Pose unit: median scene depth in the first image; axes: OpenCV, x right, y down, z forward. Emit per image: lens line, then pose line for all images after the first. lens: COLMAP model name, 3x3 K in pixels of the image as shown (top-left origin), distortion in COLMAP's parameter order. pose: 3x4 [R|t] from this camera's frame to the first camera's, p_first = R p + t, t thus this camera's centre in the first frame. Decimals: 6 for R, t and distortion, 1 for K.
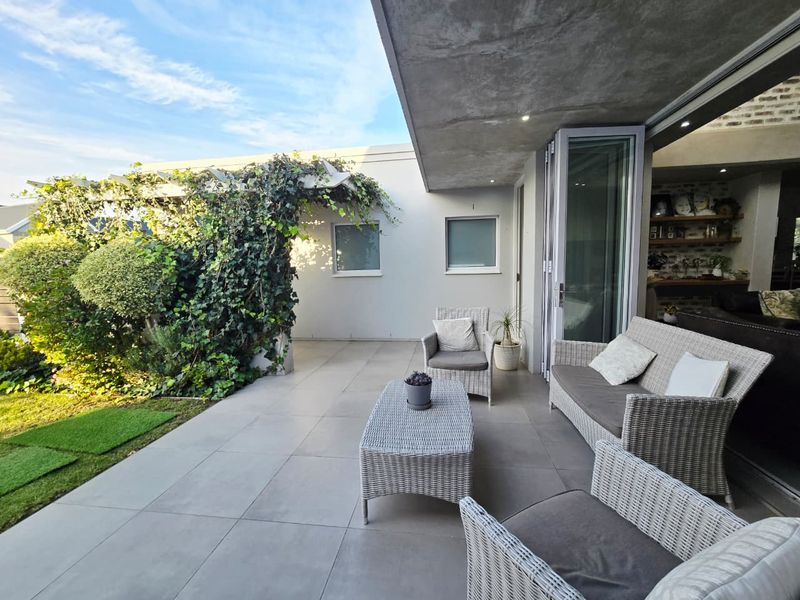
lens RADIAL K [[326.6, 0, 401.1], [0, 326.6, 298.0], [0, 0, 1]] dist [0.000107, 0.000895]
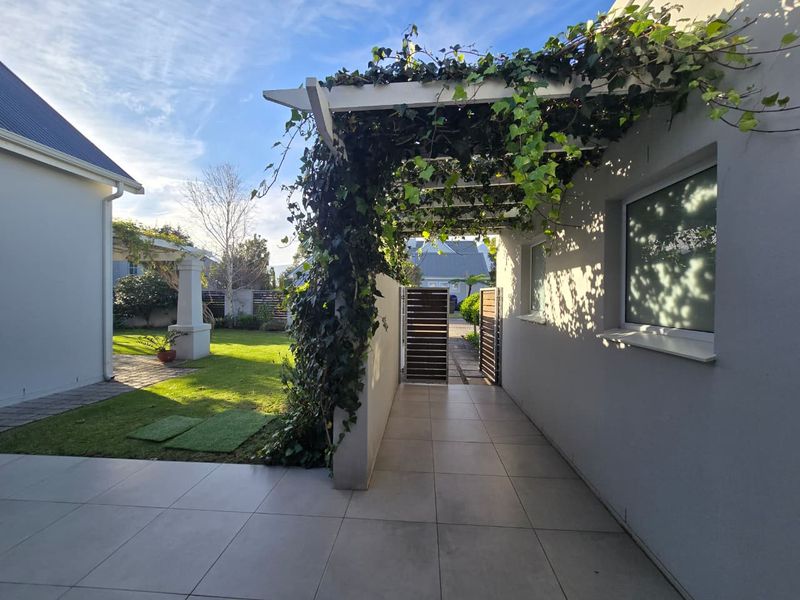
lens RADIAL K [[327.9, 0, 401.7], [0, 327.9, 298.3], [0, 0, 1]] dist [-0.002215, 0.000468]
pose [[0.065568, 0.026751, -0.997489, 0.268956], [-0.106605, 0.994107, 0.019653, -0.149111], [0.992137, 0.105049, 0.068033, 1.196680]]
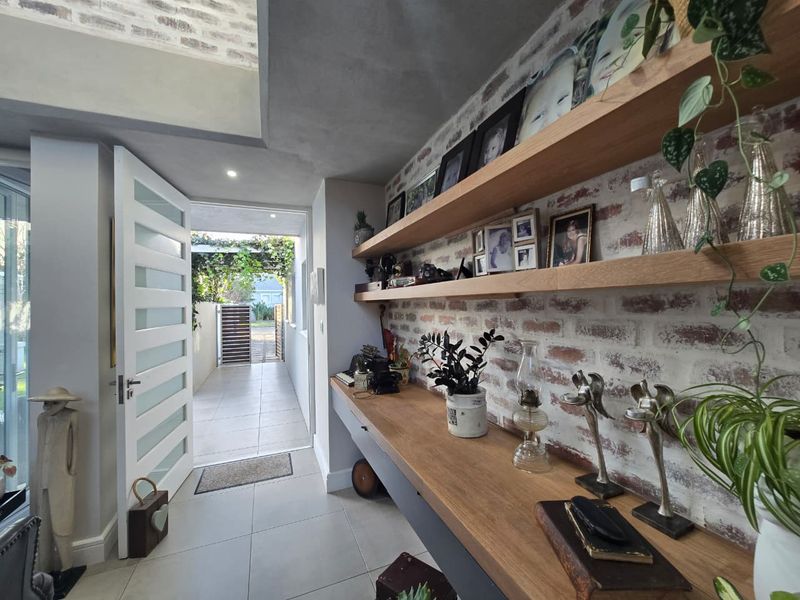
lens RADIAL K [[327.9, 0, 401.7], [0, 327.9, 298.3], [0, 0, 1]] dist [-0.002215, 0.000468]
pose [[0.503754, 0.001916, -0.863845, 1.492665], [-0.081154, 0.995680, -0.045117, -0.222365], [0.860027, 0.092833, 0.501733, 1.243092]]
